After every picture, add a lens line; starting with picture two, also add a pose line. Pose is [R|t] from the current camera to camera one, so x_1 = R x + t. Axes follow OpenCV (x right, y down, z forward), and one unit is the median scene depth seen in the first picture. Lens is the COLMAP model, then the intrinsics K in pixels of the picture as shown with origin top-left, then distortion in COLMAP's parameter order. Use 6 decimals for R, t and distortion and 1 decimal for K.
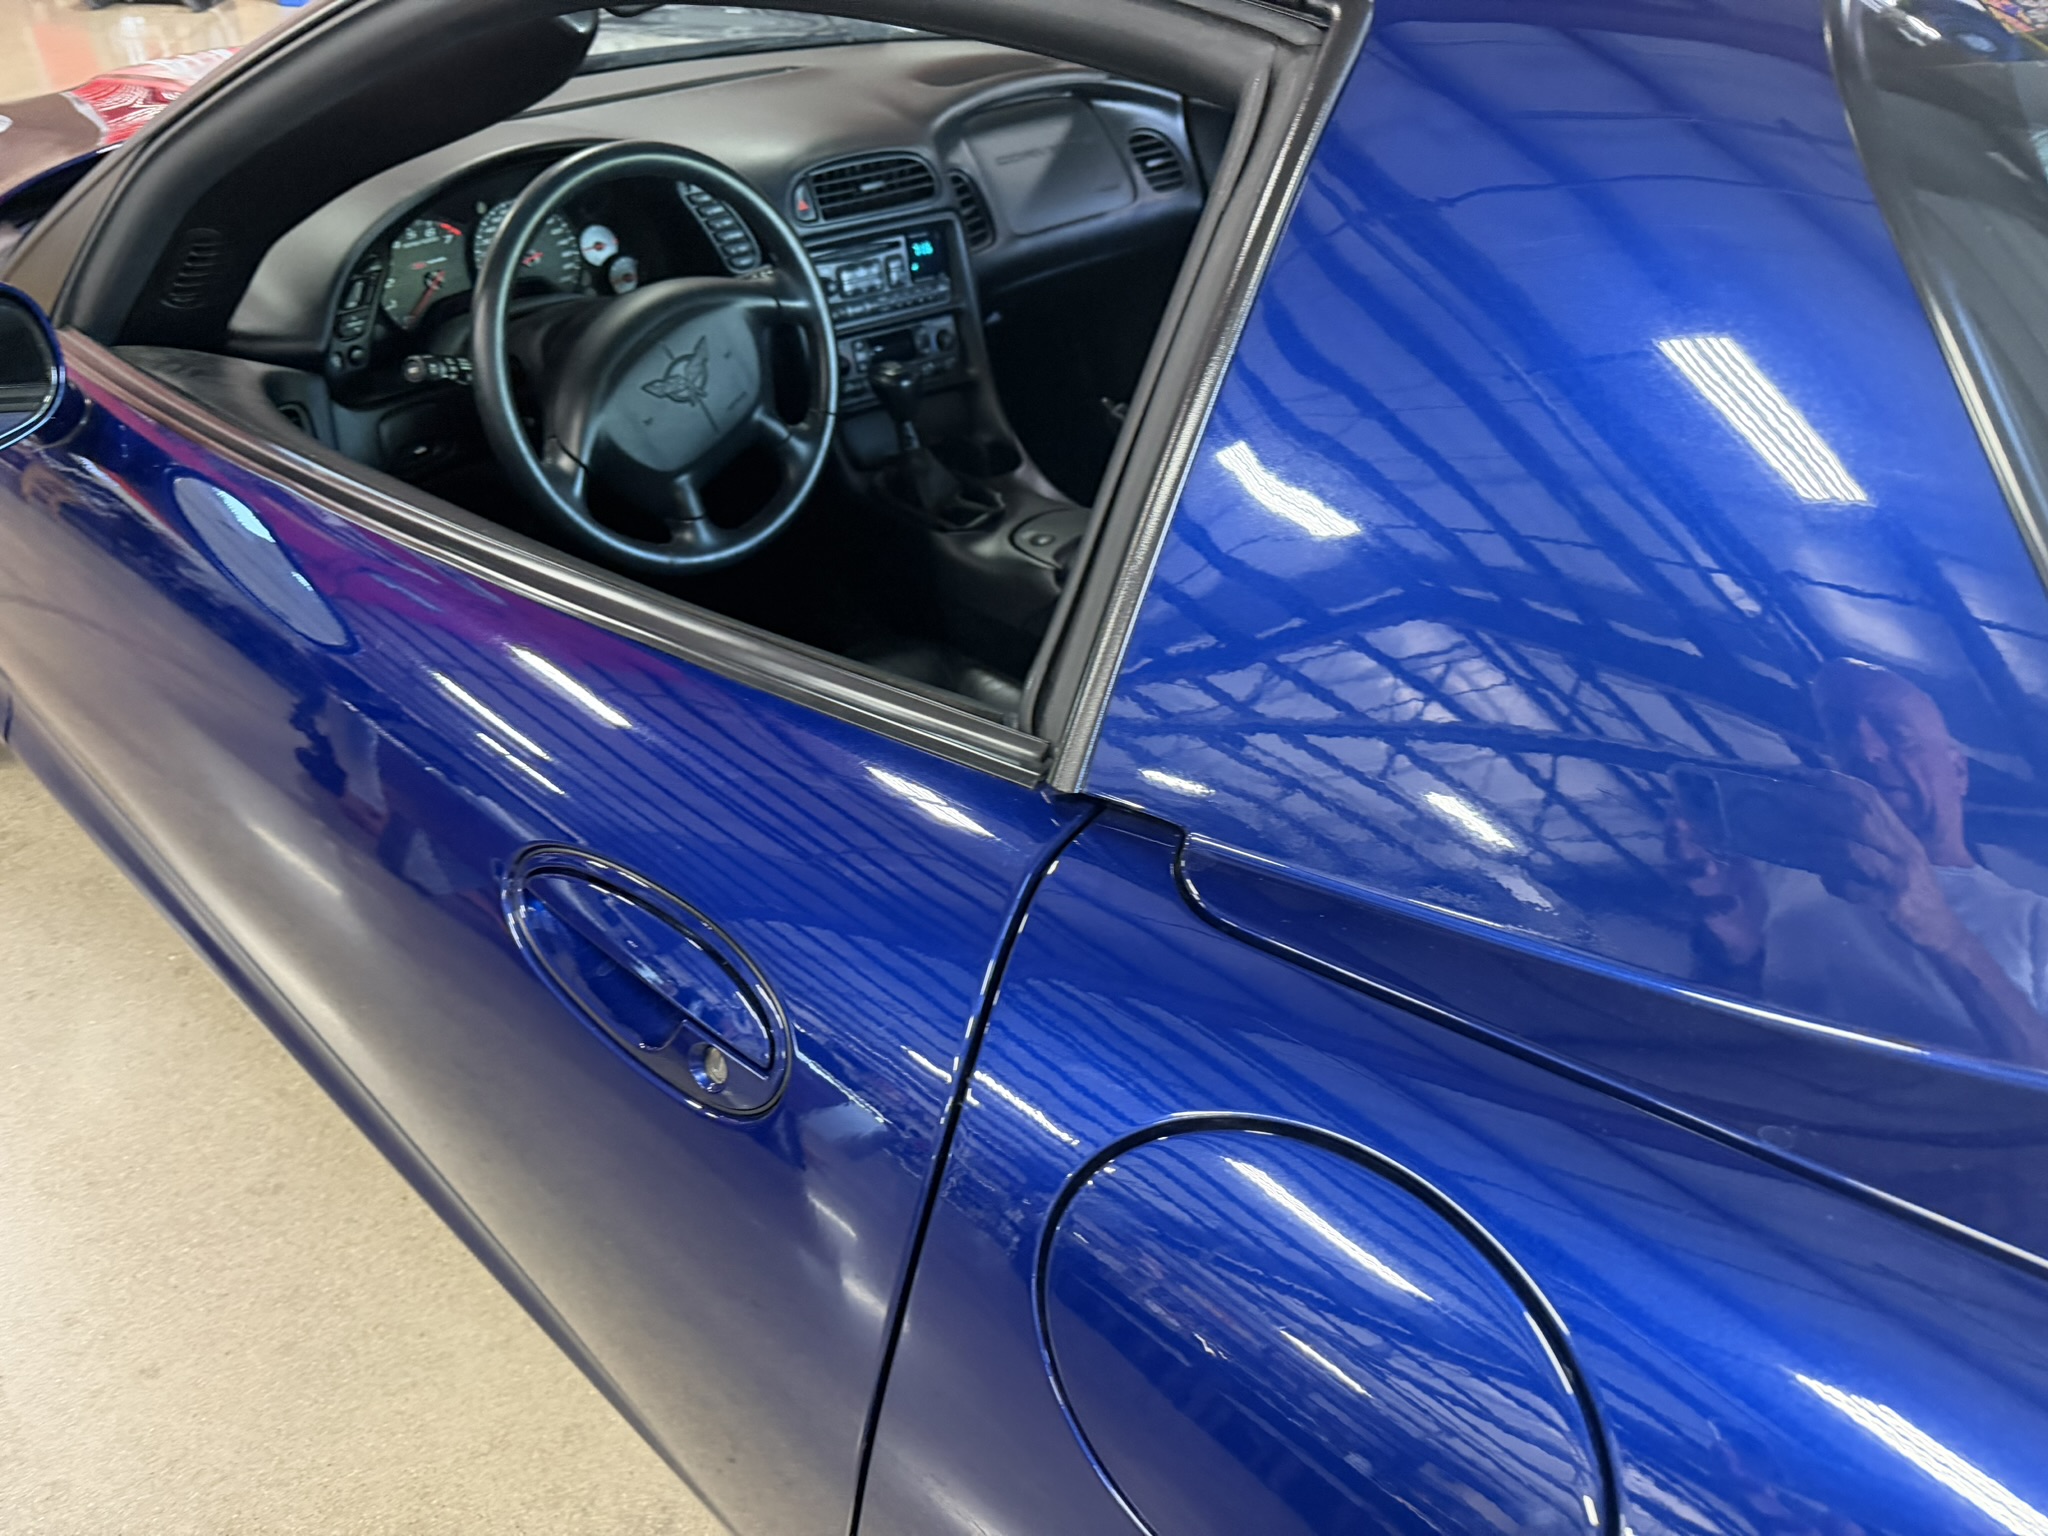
lens RADIAL K [[1435.7, 0, 1024.0], [0, 1435.7, 768.0], [0, 0, 1]] dist [0.003912, -0.002566]
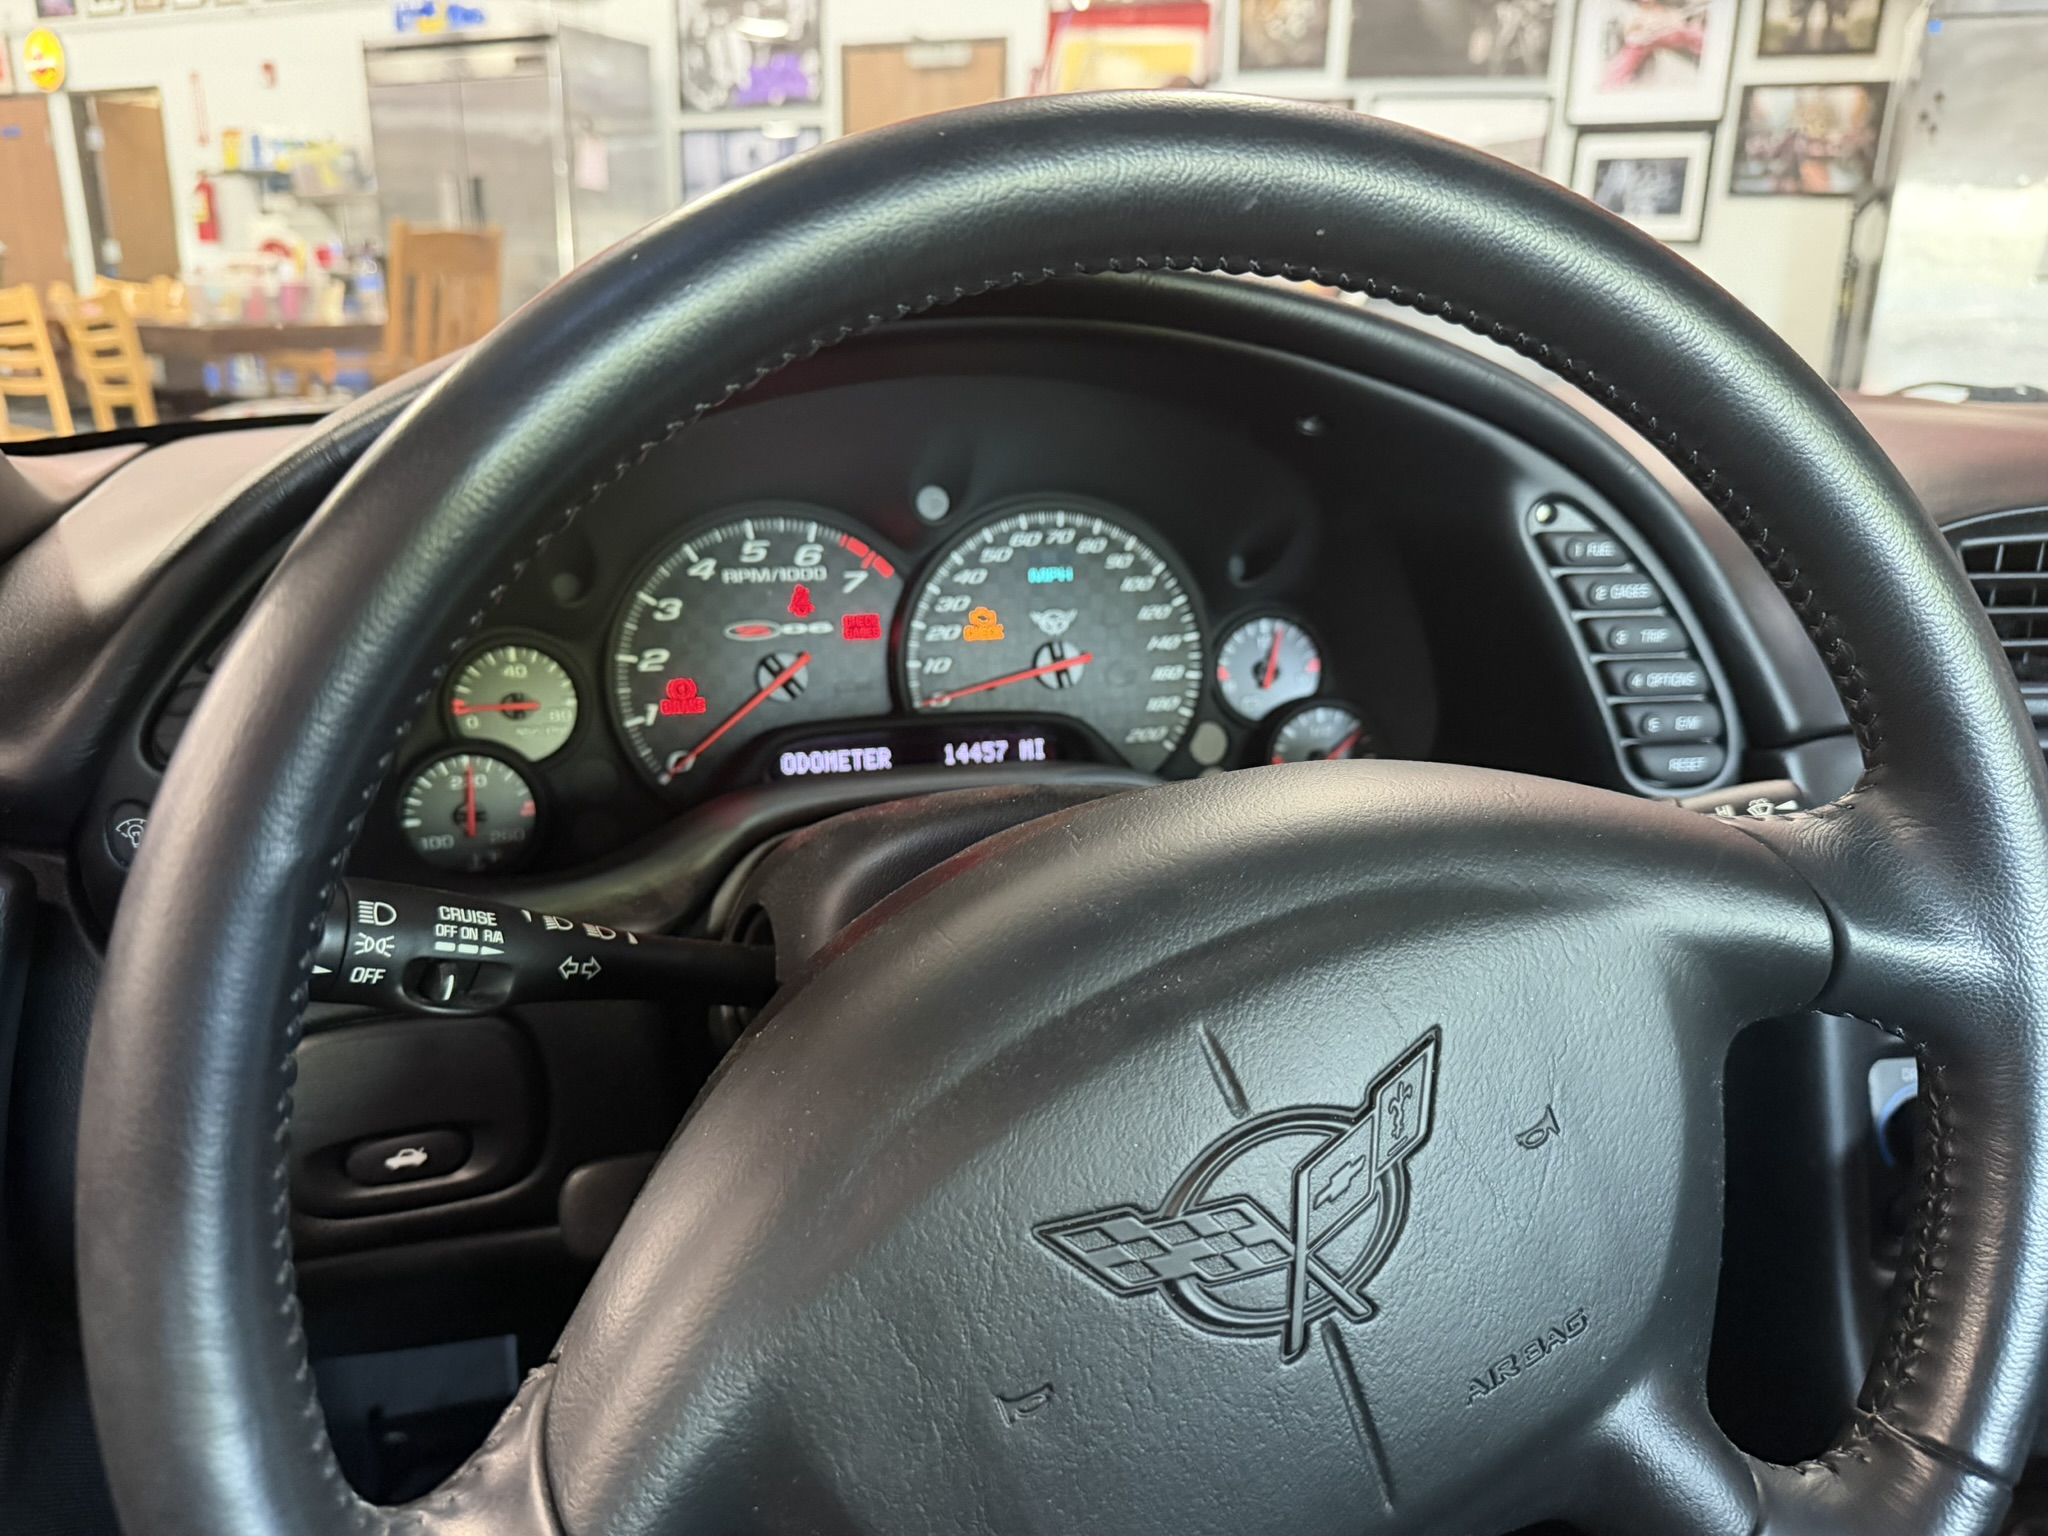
lens RADIAL K [[1435.7, 0, 1024.0], [0, 1435.7, 768.0], [0, 0, 1]] dist [0.003912, -0.002566]
pose [[0.828280, 0.150064, -0.539846, -0.155650], [-0.331133, 0.908316, -0.255563, -0.243420], [0.452000, 0.390438, 0.802031, 0.739225]]
